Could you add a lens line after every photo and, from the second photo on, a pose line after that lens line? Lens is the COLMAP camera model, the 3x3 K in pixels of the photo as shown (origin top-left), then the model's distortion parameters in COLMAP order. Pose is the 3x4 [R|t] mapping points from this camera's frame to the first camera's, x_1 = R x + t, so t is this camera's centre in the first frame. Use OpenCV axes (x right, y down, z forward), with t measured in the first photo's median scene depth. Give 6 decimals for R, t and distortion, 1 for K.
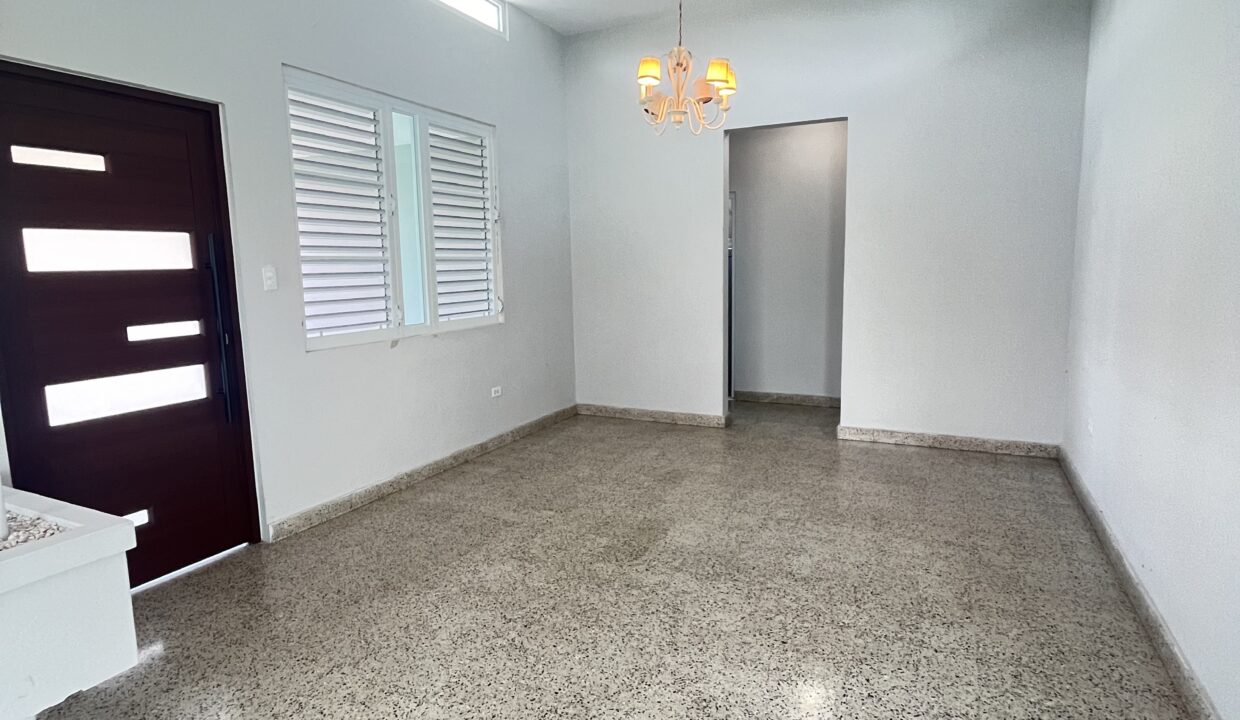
lens RADIAL K [[675.9, 0, 622.2], [0, 675.9, 355.0], [0, 0, 1]] dist [-0.003904, -0.000070]
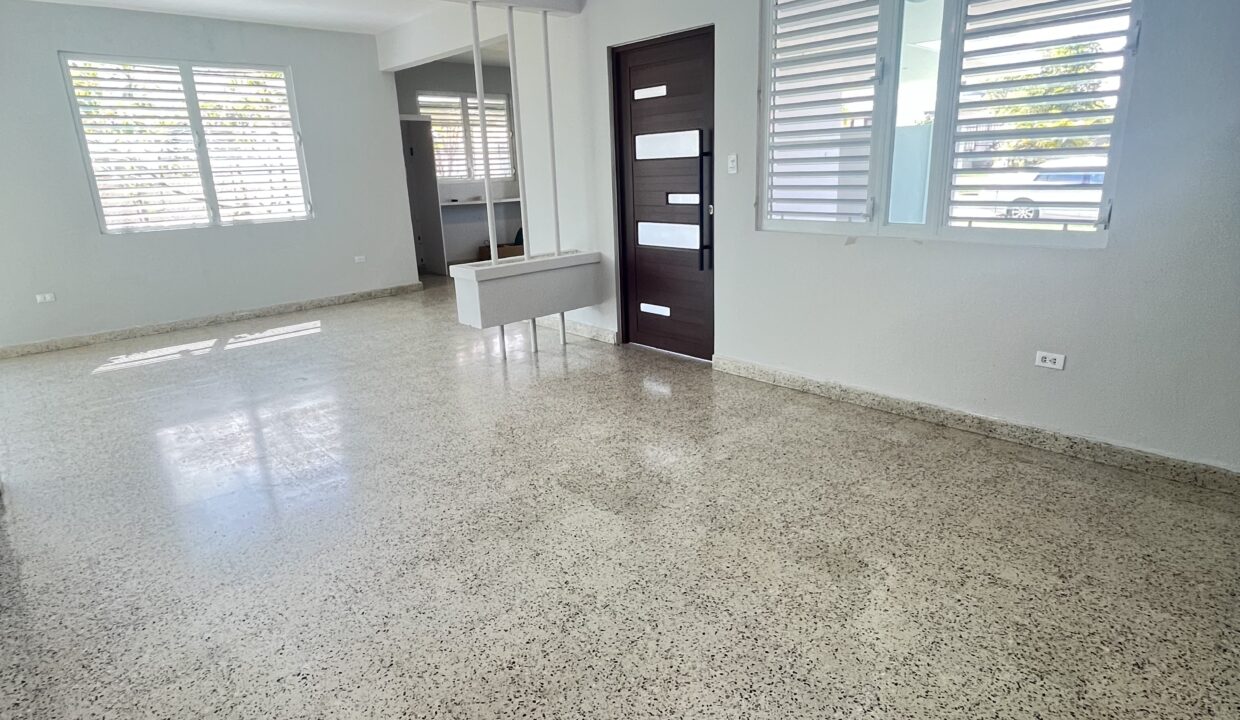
lens RADIAL K [[675.9, 0, 622.2], [0, 675.9, 355.0], [0, 0, 1]] dist [-0.003904, -0.000070]
pose [[-0.367938, 0.280245, -0.886614, 0.736781], [-0.084102, 0.939564, 0.331883, -0.178274], [0.926039, 0.196679, -0.322132, 1.282380]]
